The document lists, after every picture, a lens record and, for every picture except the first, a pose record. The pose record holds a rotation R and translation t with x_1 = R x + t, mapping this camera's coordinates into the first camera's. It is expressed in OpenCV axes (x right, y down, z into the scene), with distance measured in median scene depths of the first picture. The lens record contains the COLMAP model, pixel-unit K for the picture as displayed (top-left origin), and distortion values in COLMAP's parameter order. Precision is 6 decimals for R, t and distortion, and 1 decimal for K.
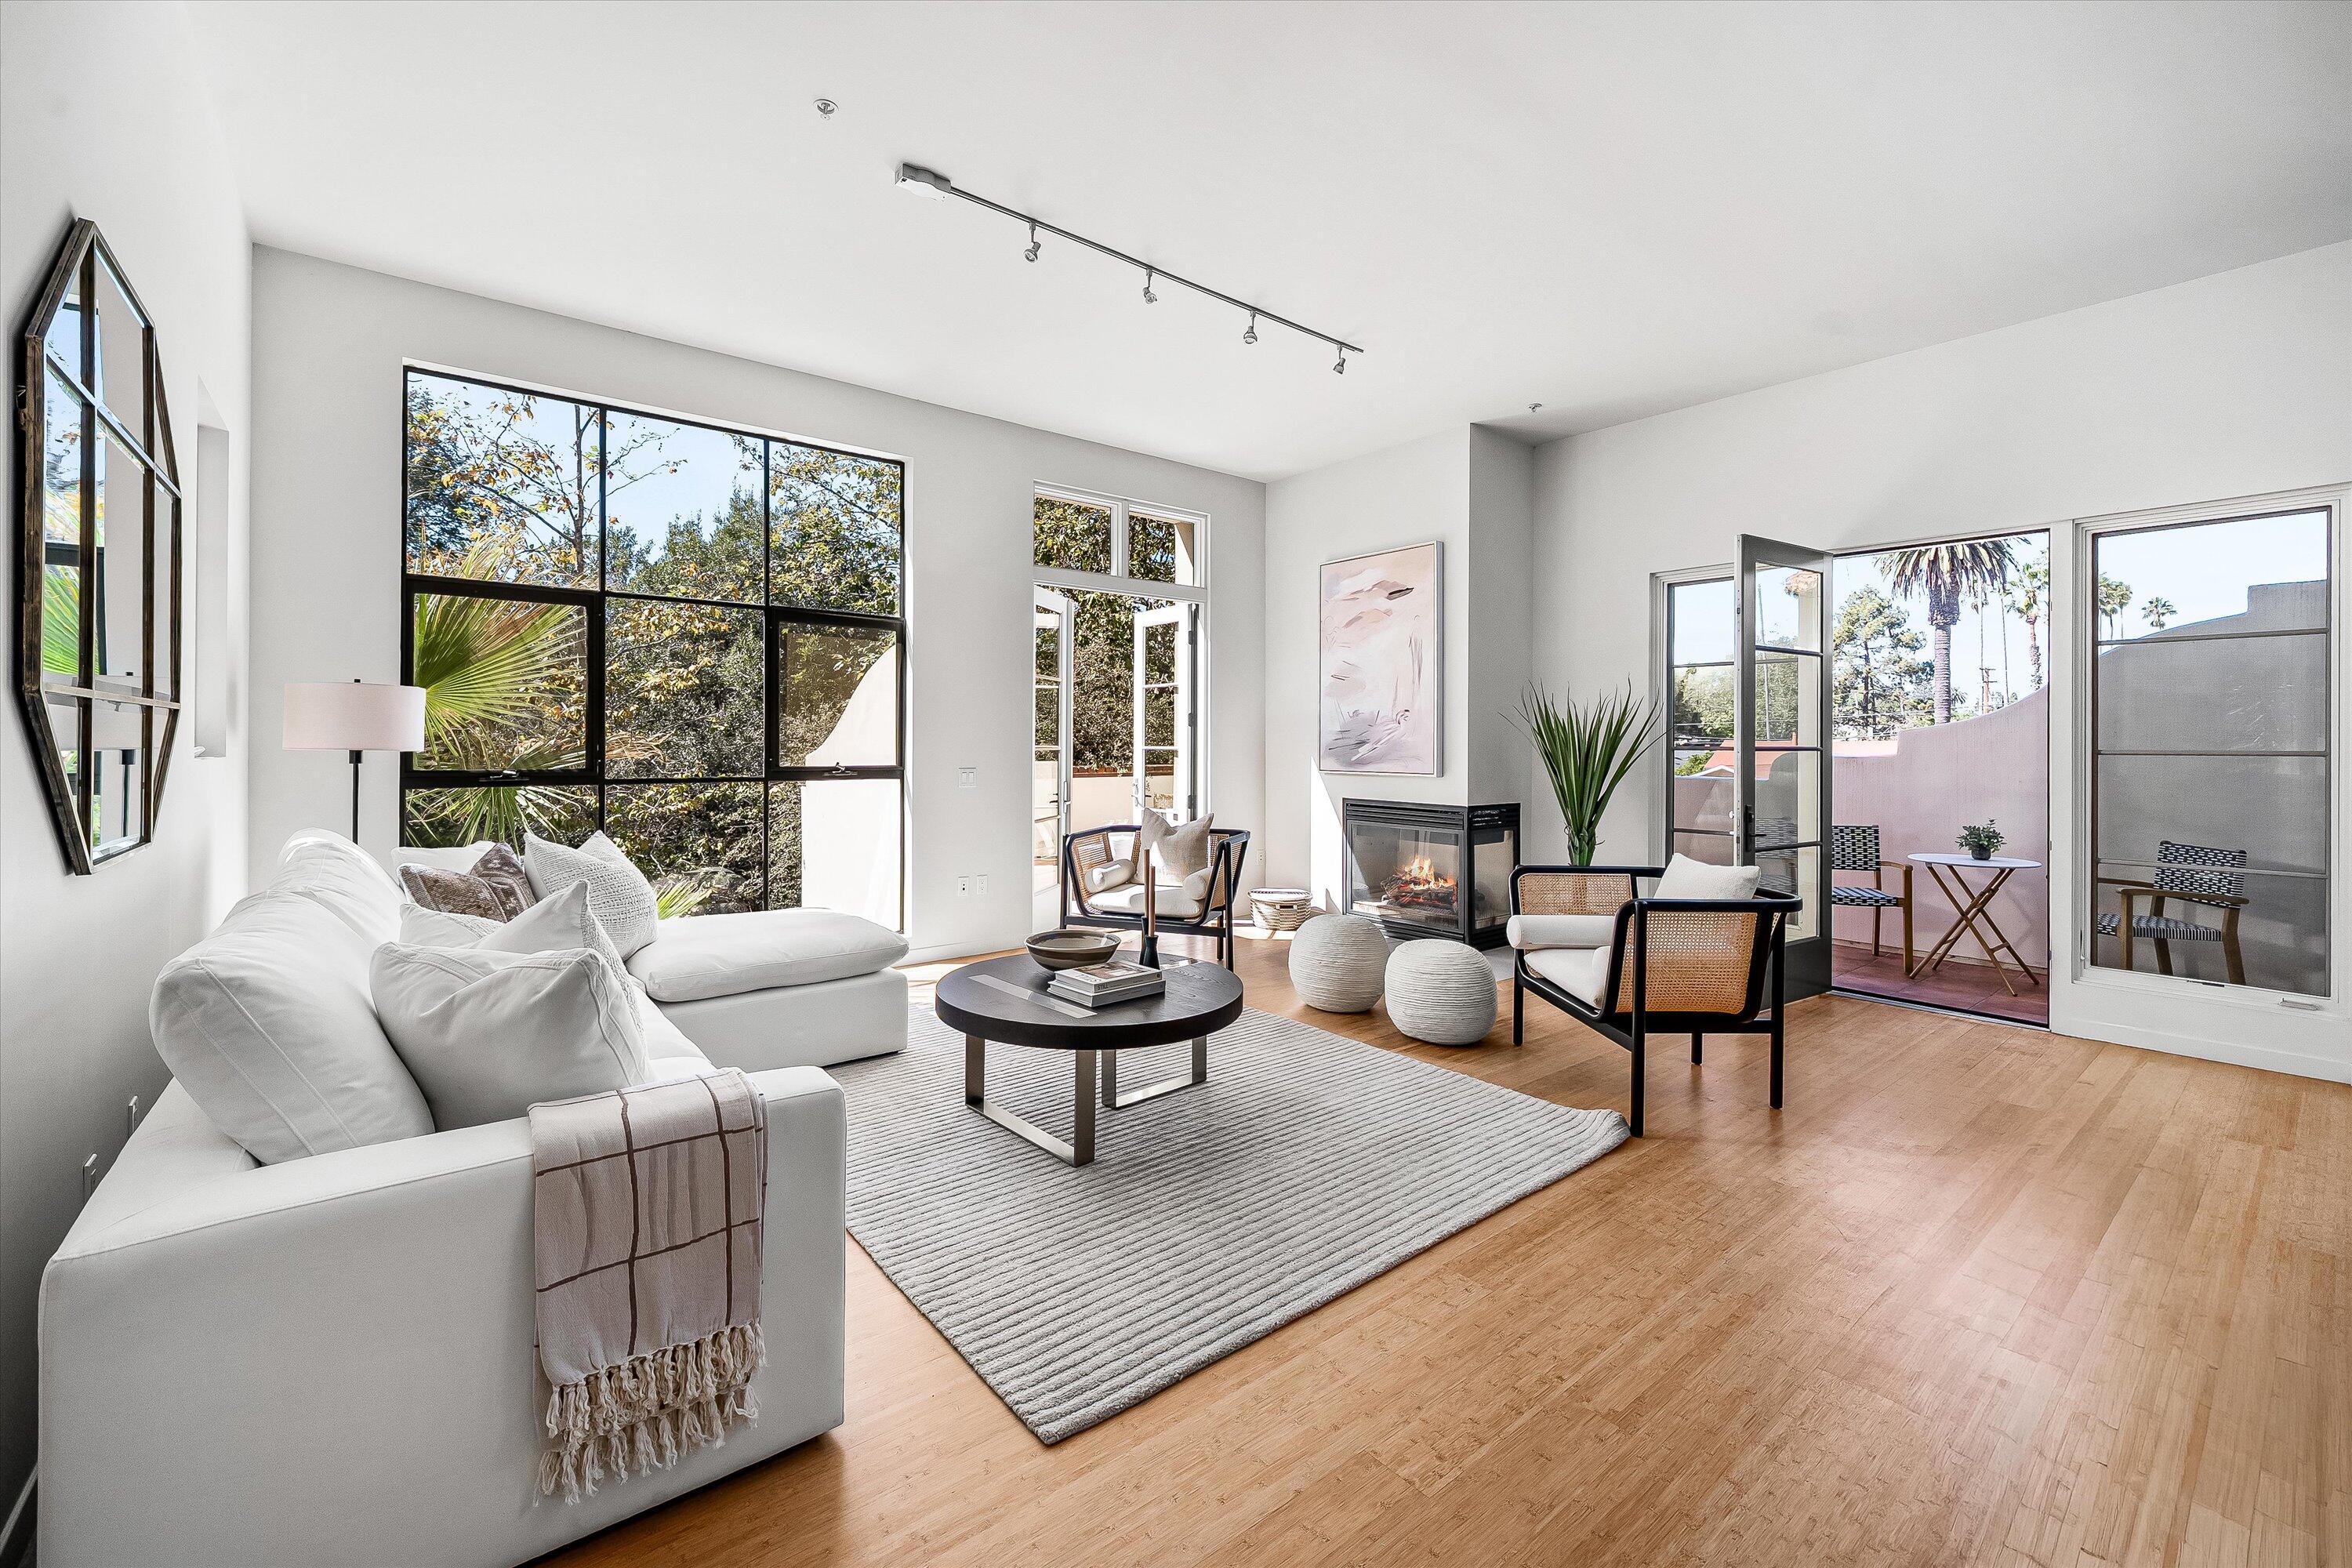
lens RADIAL K [[951.8, 0, 1160.5], [0, 951.8, 738.7], [0, 0, 1]] dist [0.002078, -0.000058]
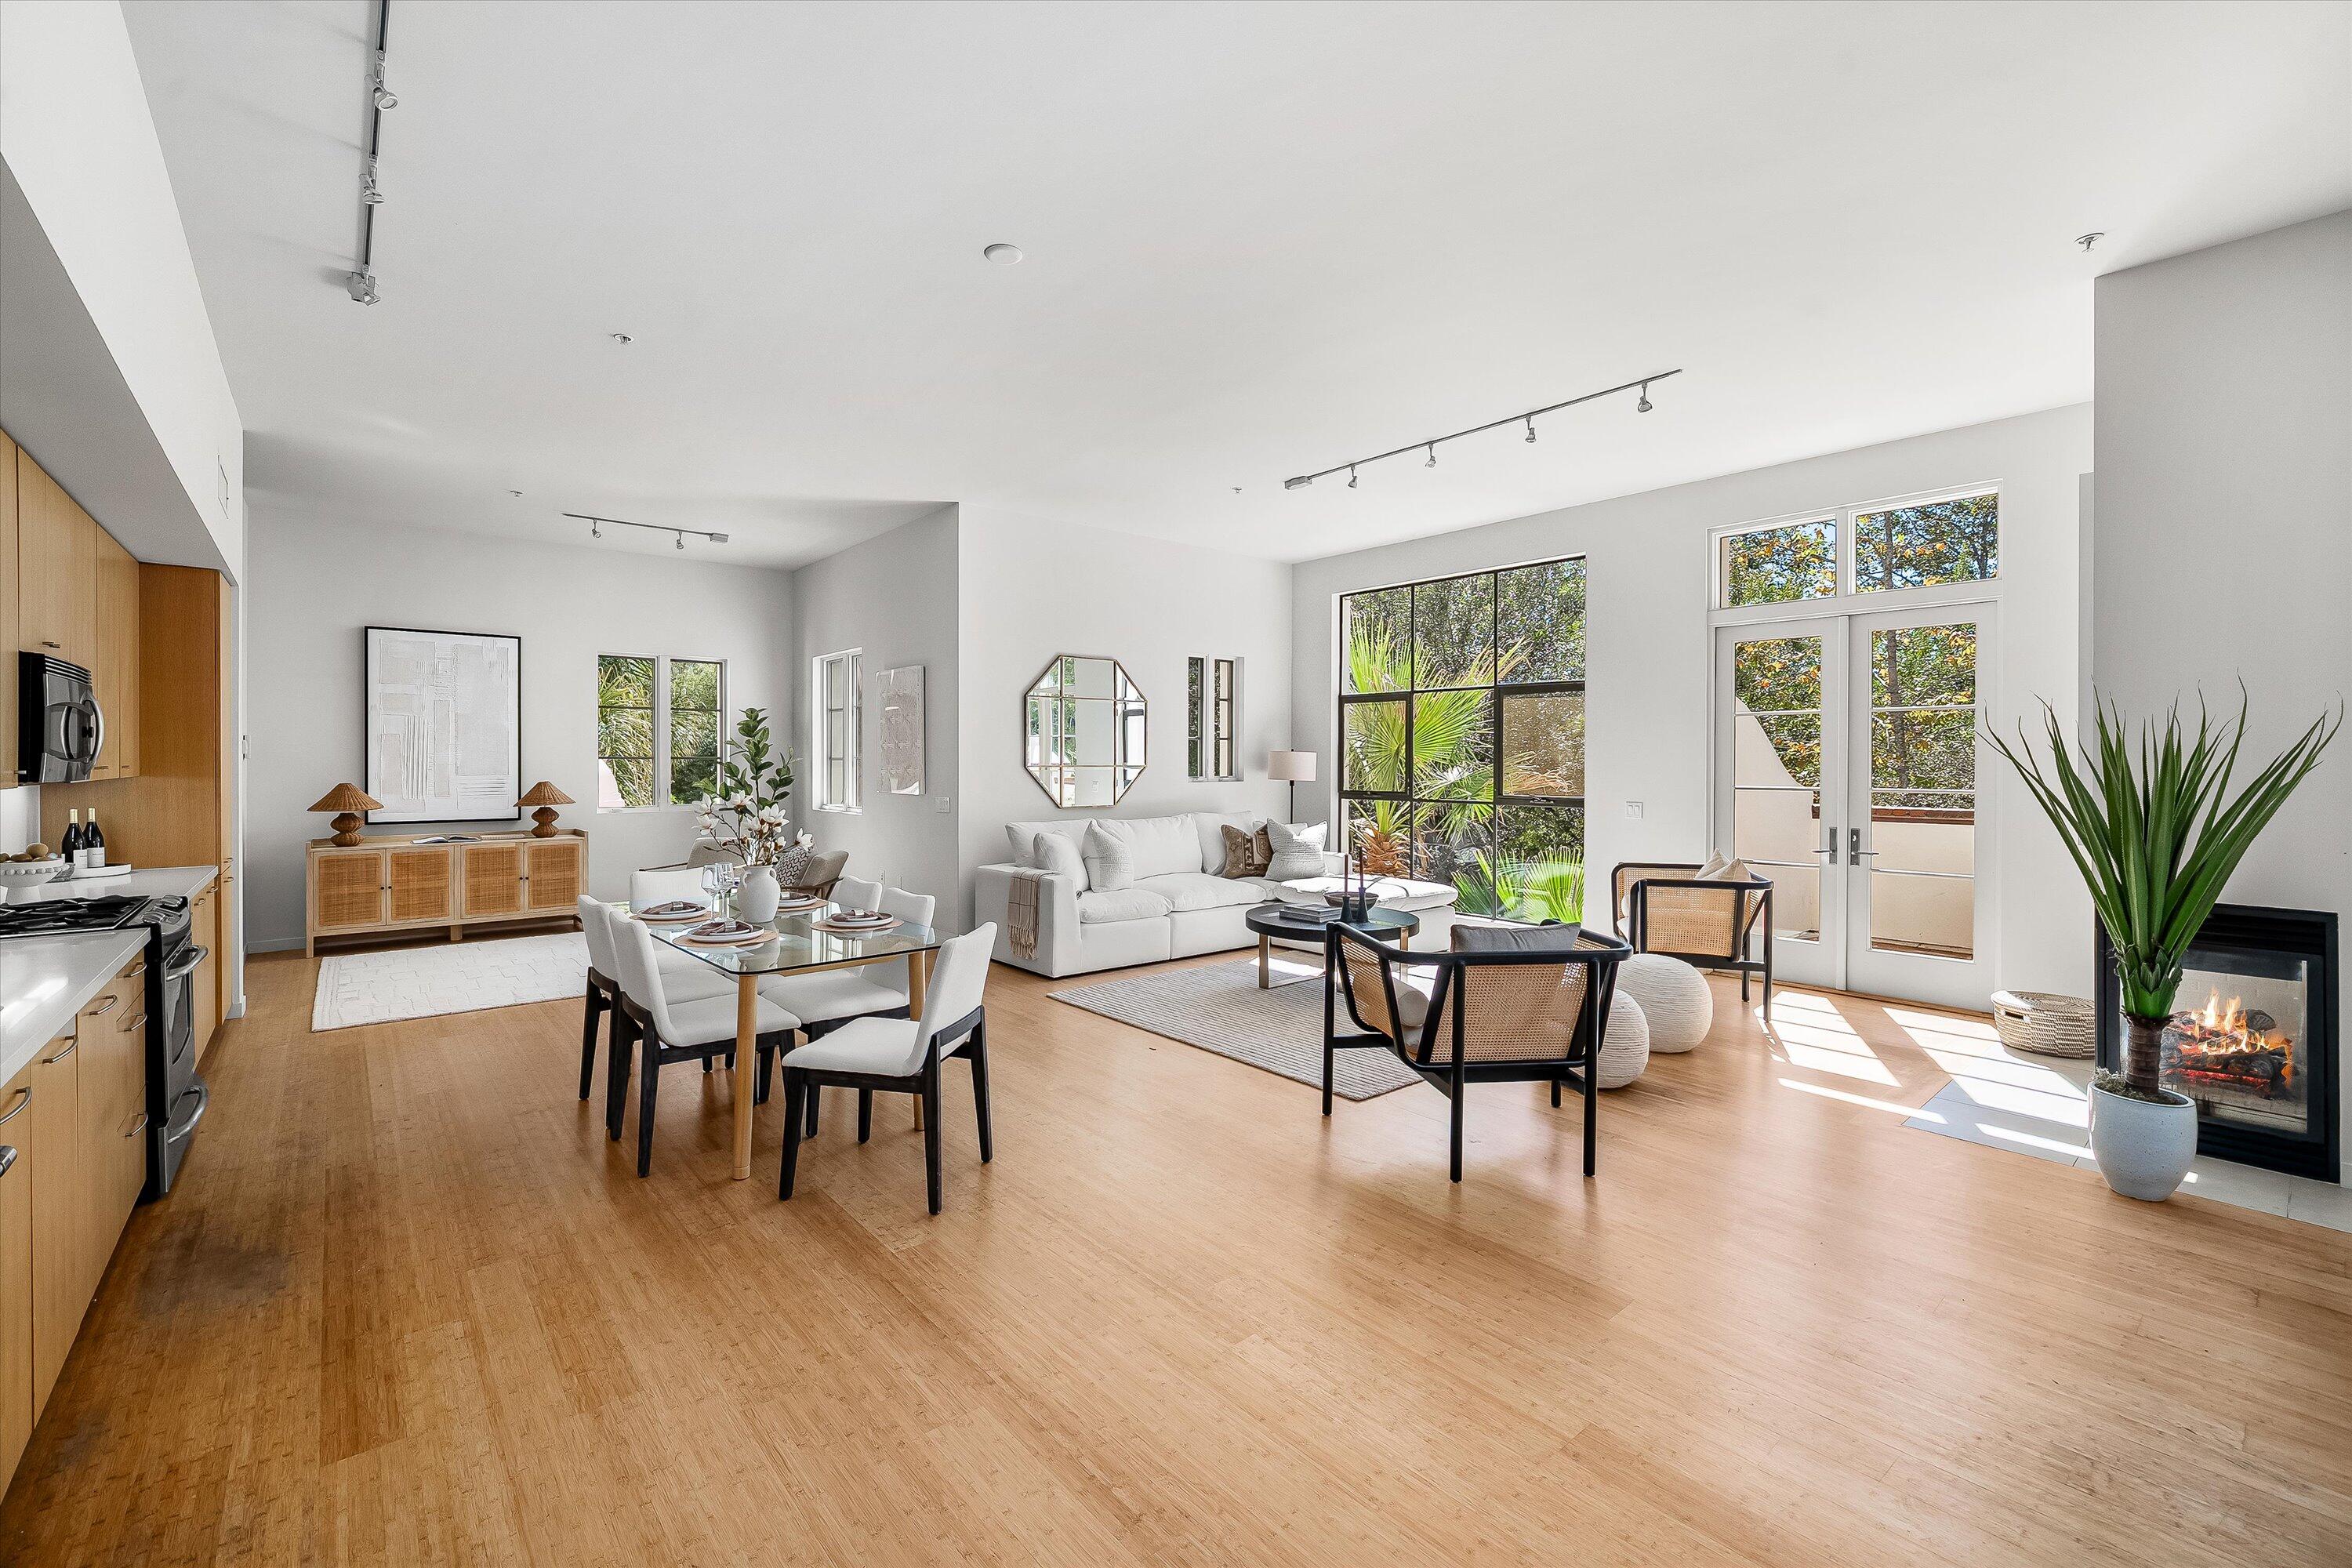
lens RADIAL K [[974.6, 0, 1118.3], [0, 974.6, 763.1], [0, 0, 1]] dist [-0.000293, 0.000082]
pose [[0.011404, -0.003485, -0.999929, 1.070311], [0.002145, 0.999992, -0.003461, -0.015456], [0.999933, -0.002105, 0.011411, 0.397561]]
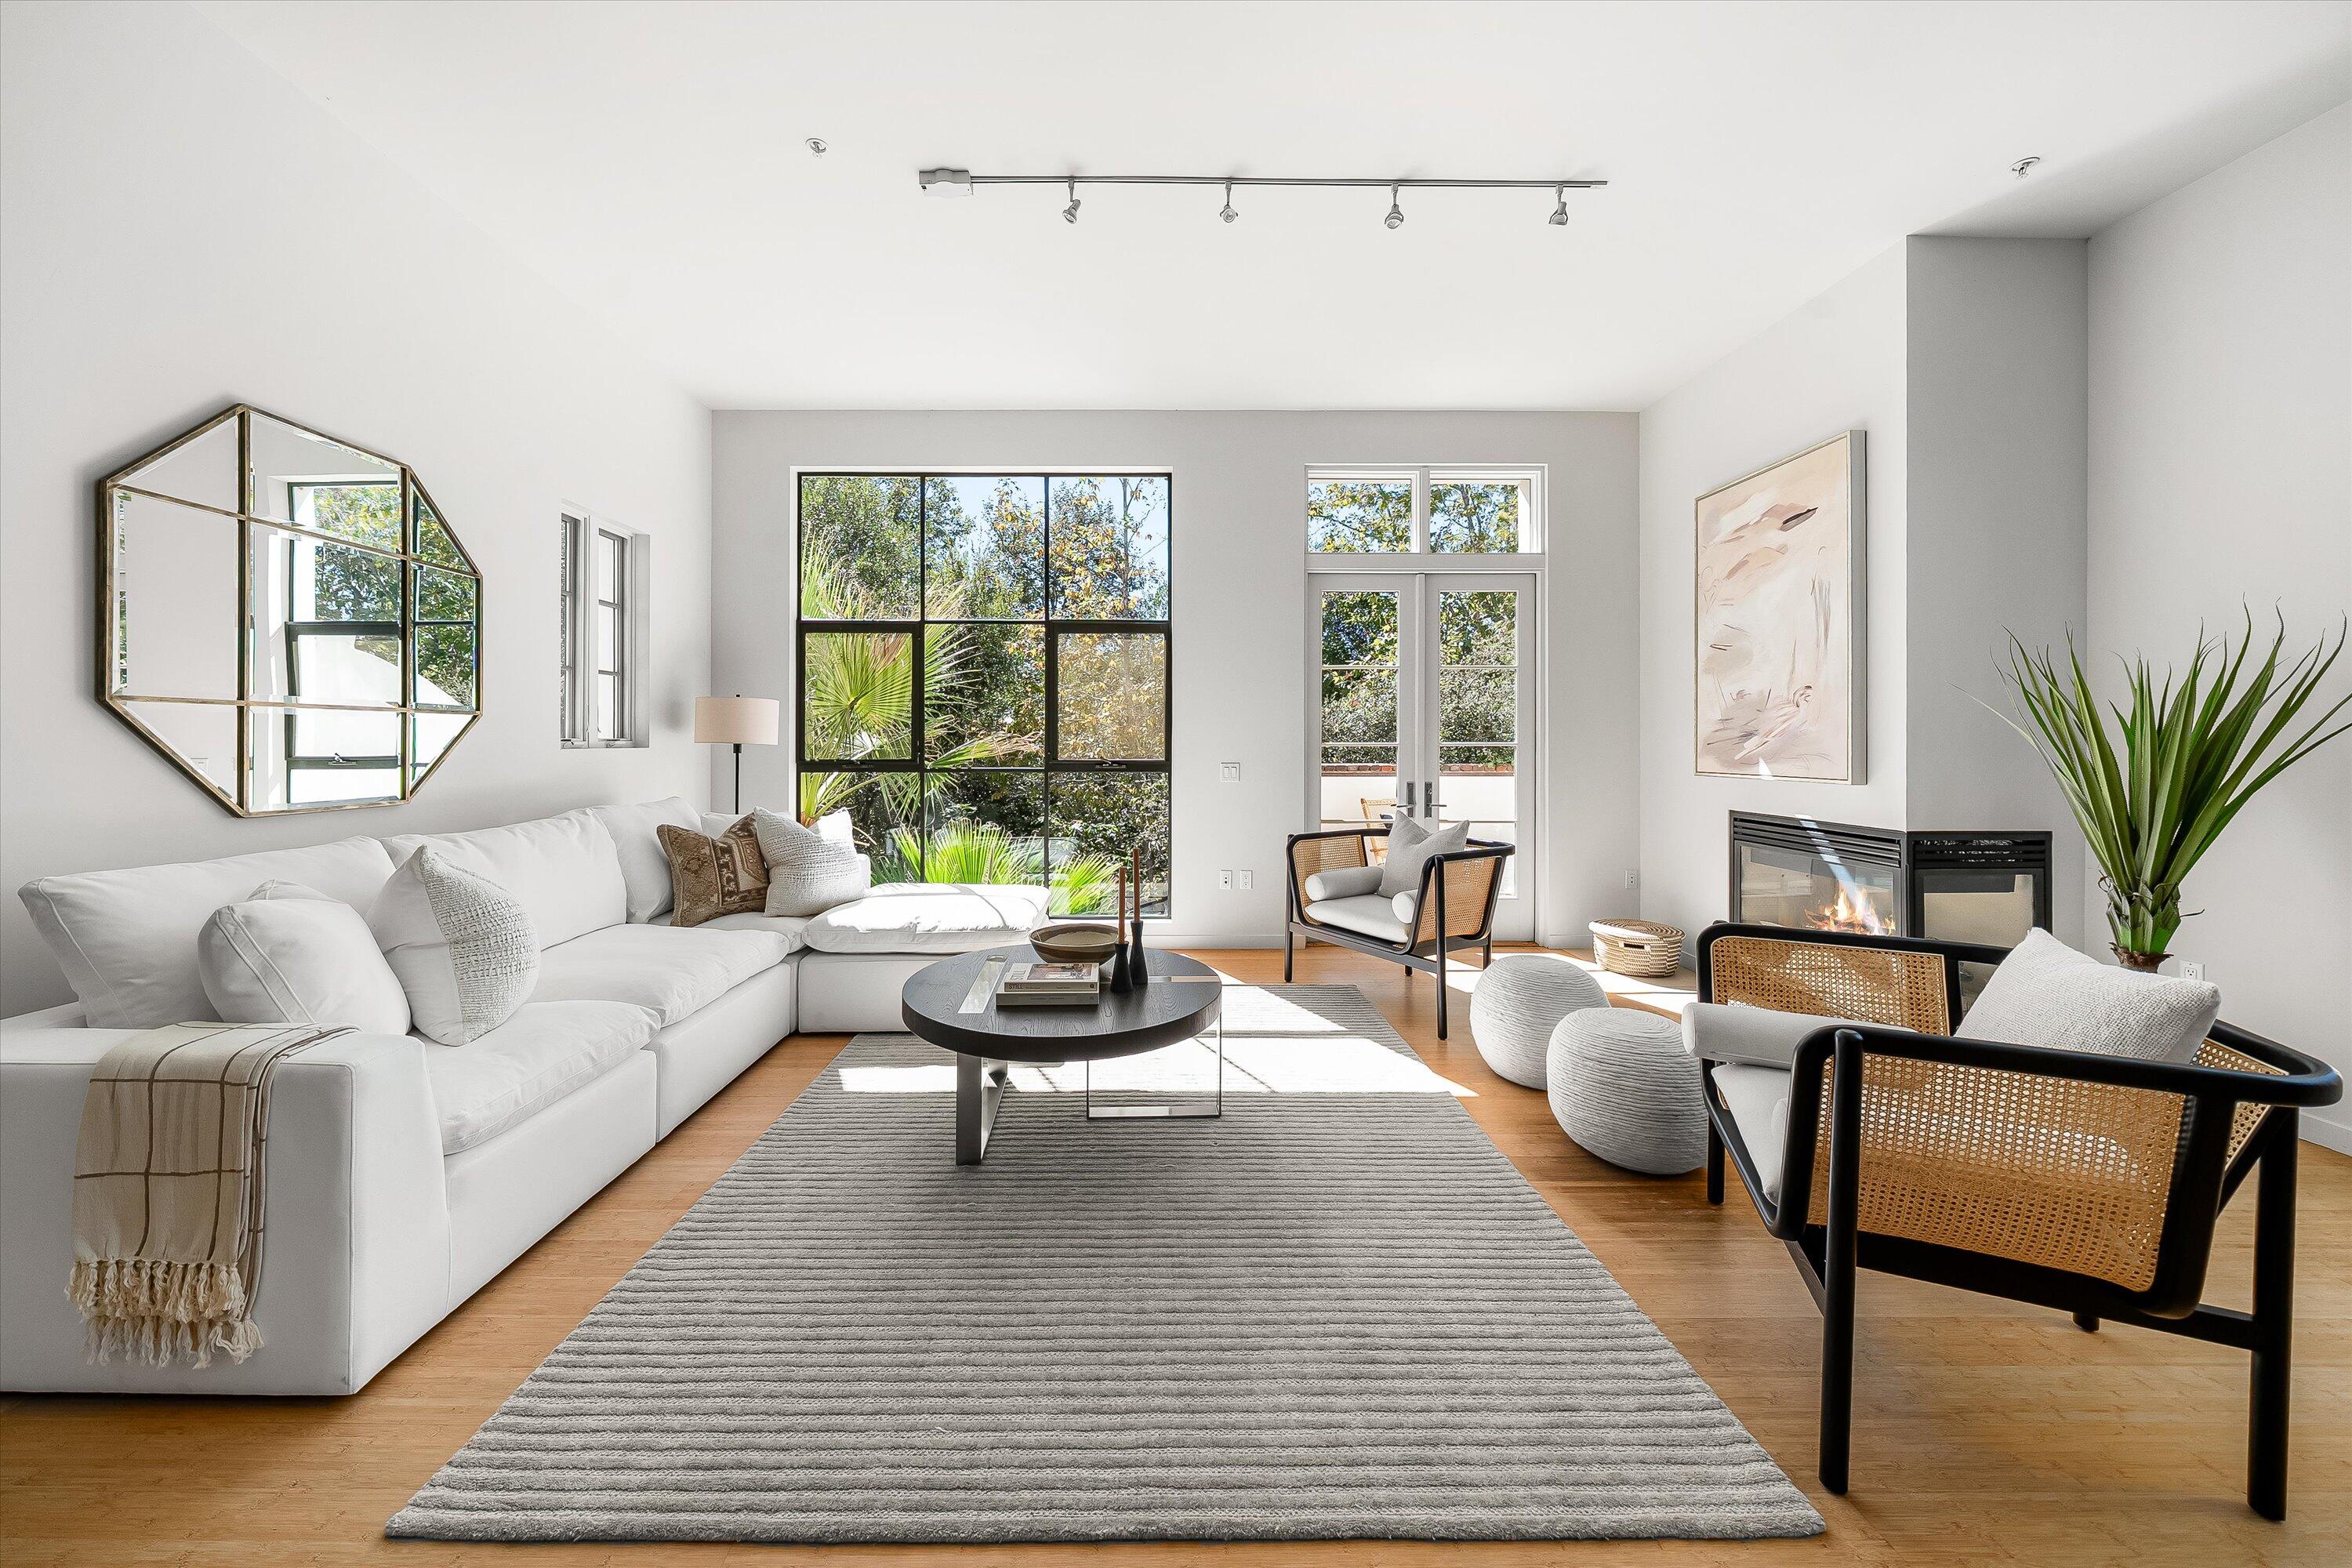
lens RADIAL K [[831.4, 0, 1144.4], [0, 831.4, 741.9], [0, 0, 1]] dist [-0.005432, -0.000101]
pose [[0.790762, -0.005158, -0.612102, 0.291728], [0.006257, 0.999980, -0.000343, 0.008688], [0.612092, -0.003558, 0.790778, 0.273430]]
